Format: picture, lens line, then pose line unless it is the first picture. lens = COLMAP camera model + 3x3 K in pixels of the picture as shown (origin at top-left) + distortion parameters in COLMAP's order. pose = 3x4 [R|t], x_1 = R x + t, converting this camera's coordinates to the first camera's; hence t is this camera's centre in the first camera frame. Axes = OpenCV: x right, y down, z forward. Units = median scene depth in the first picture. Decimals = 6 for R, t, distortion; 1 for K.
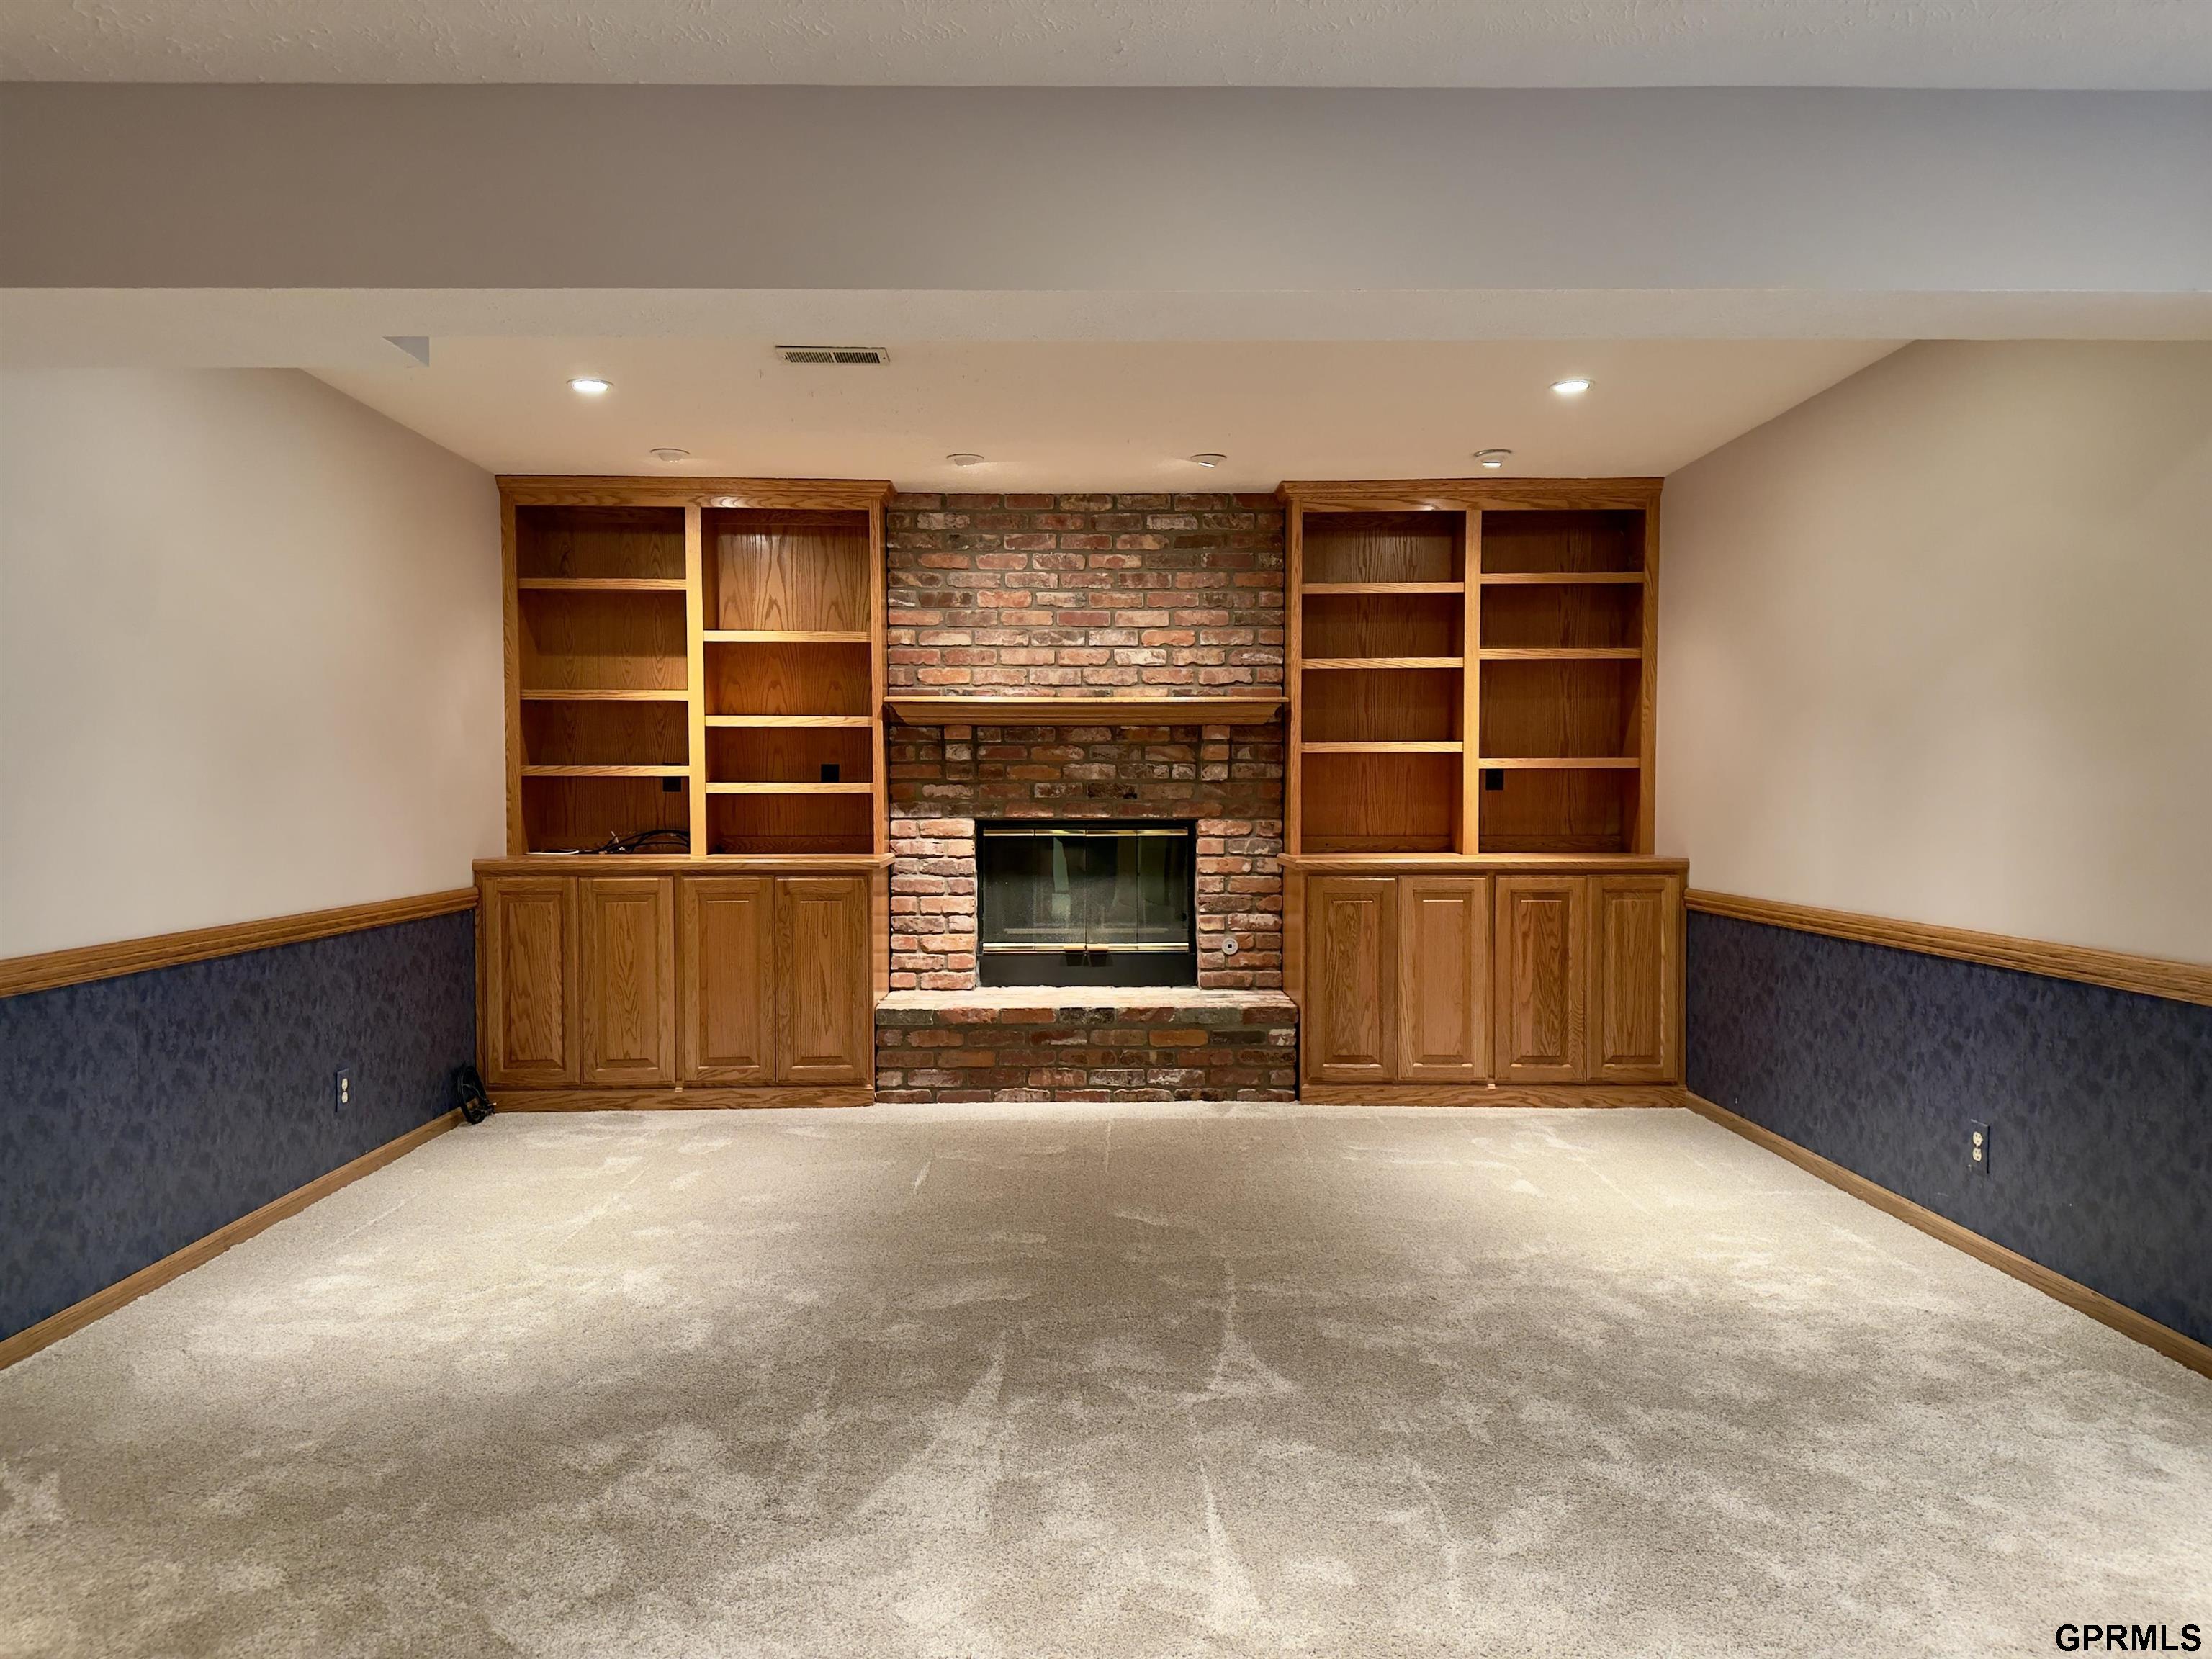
lens RADIAL K [[1567.8, 0, 1176.7], [0, 1567.8, 838.0], [0, 0, 1]] dist [0.062710, -0.065268]
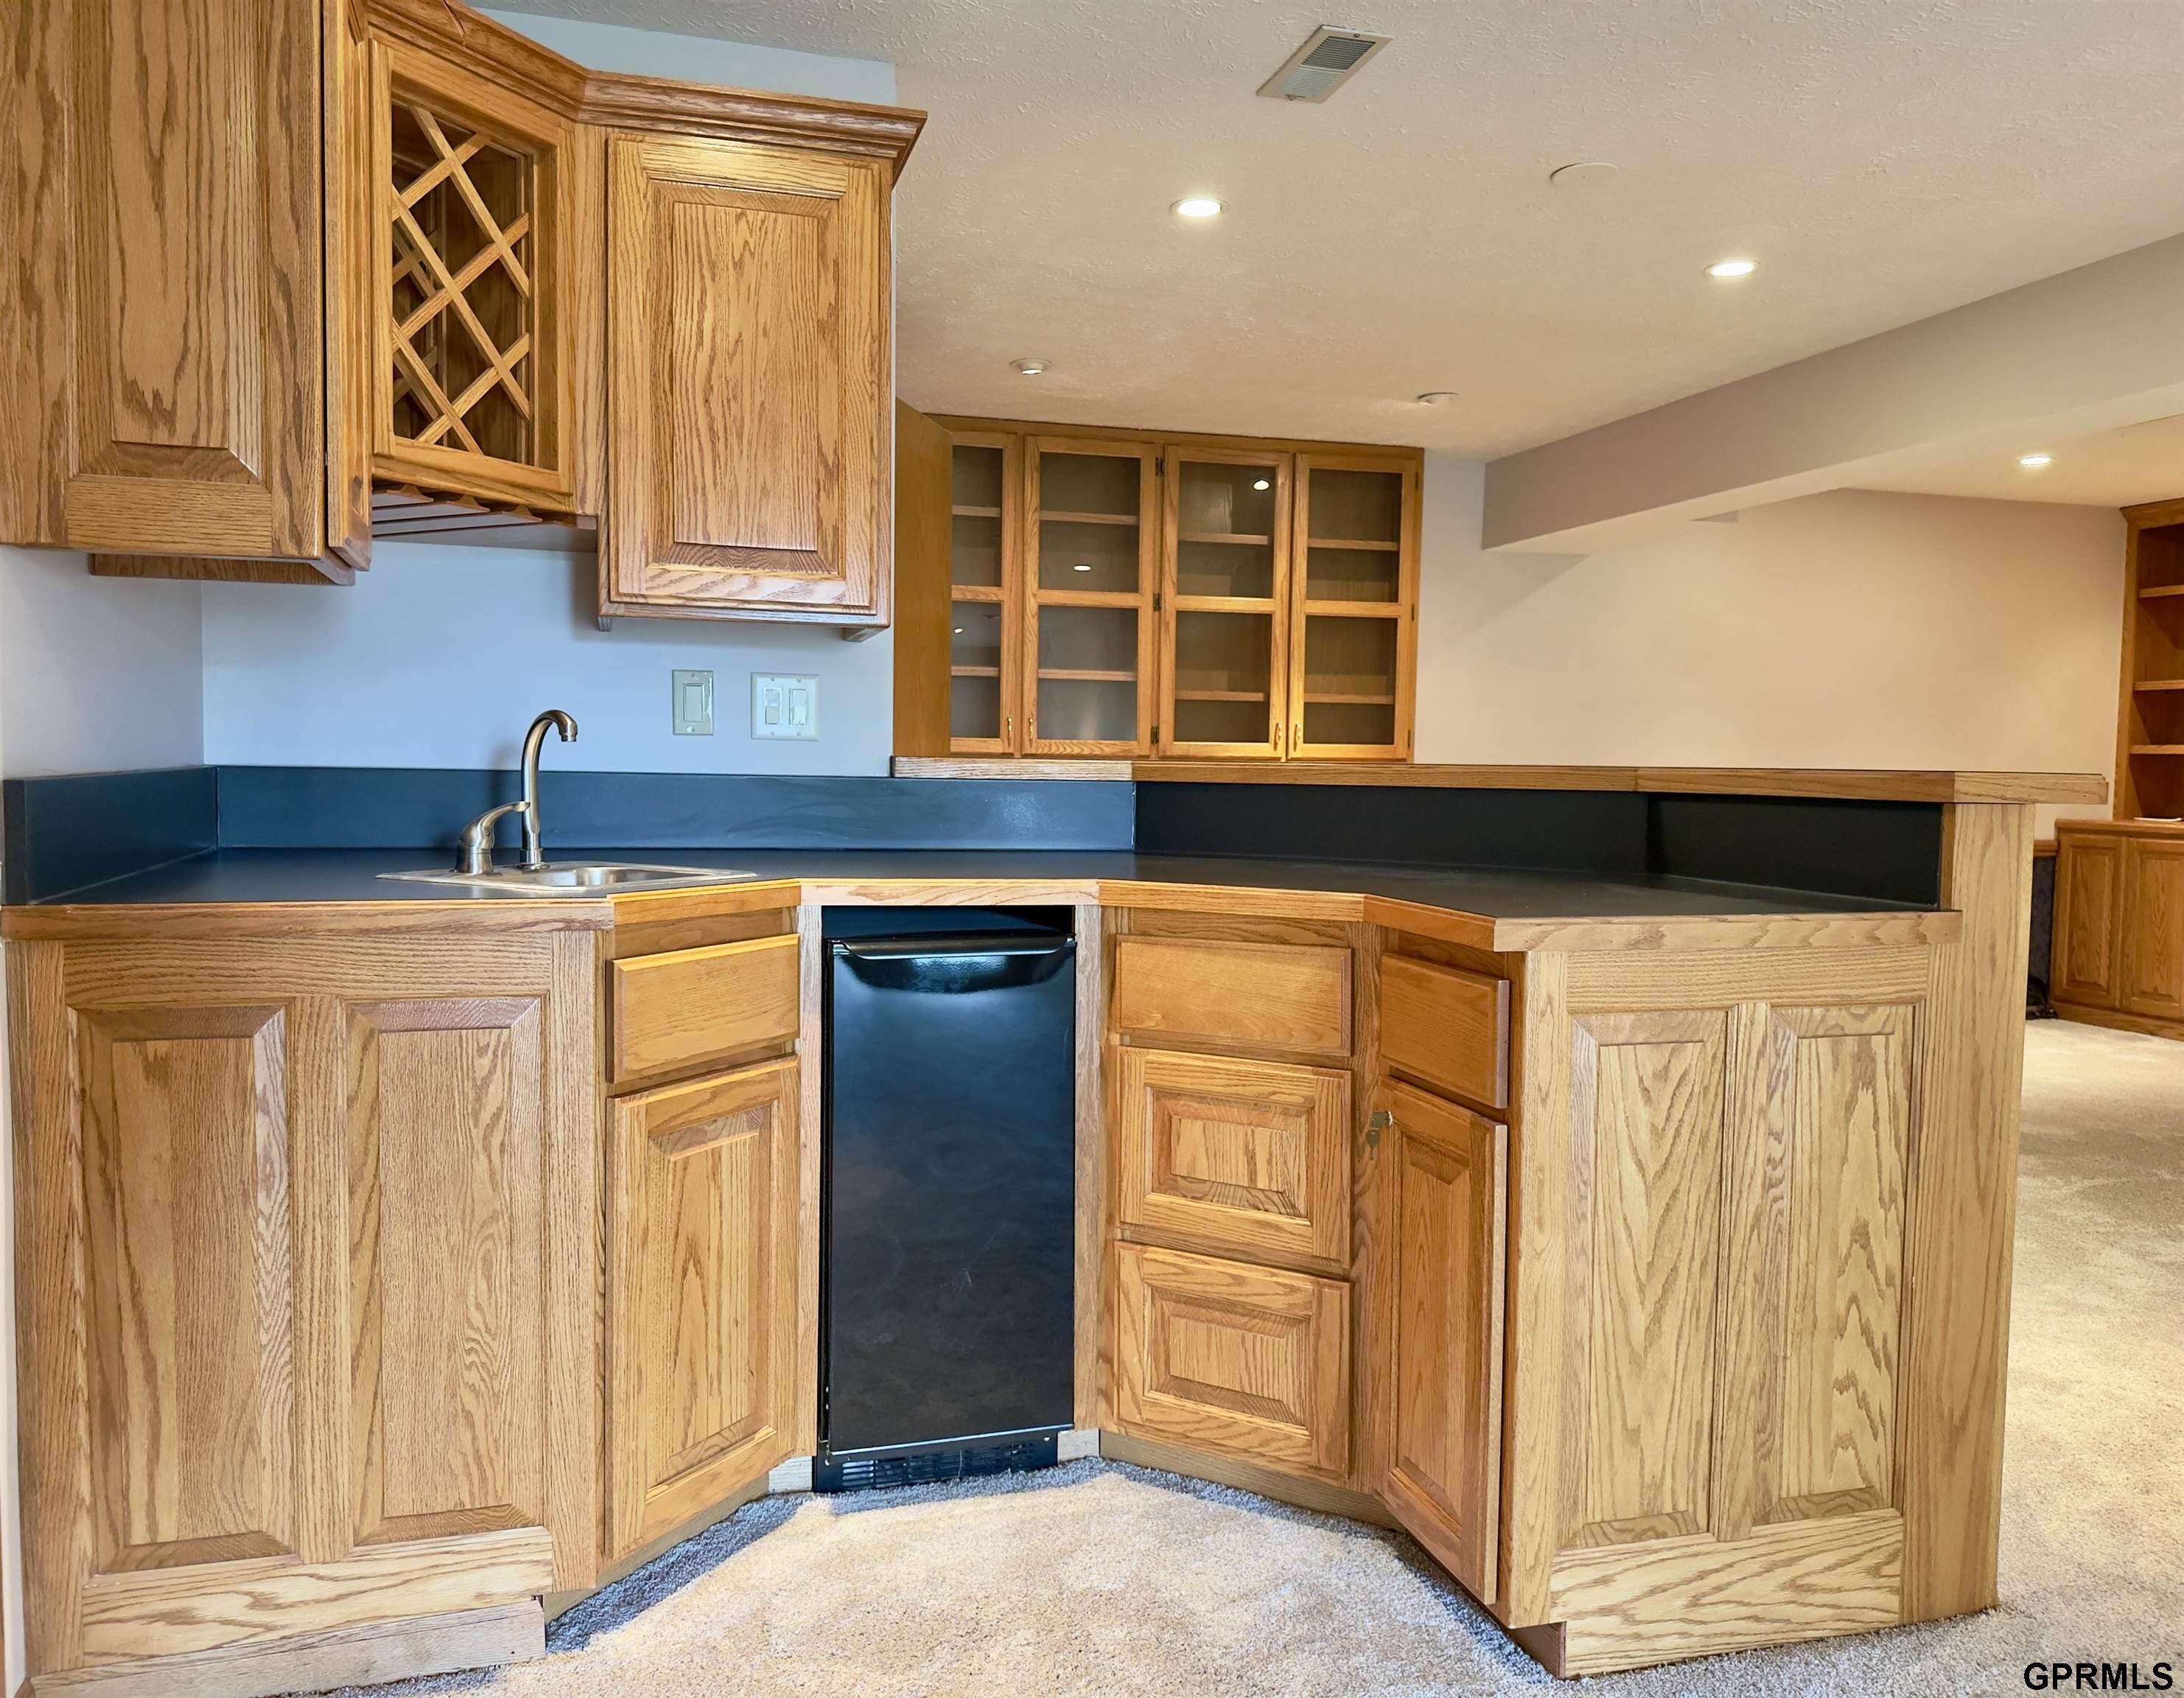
lens RADIAL K [[1623.2, 0, 964.3], [0, 1623.2, 827.8], [0, 0, 1]] dist [0.050859, -0.050650]
pose [[0.218924, 0.049382, -0.974492, 0.651874], [-0.045618, 0.998144, 0.040332, 0.007426], [0.974675, 0.035625, 0.220771, -0.147481]]
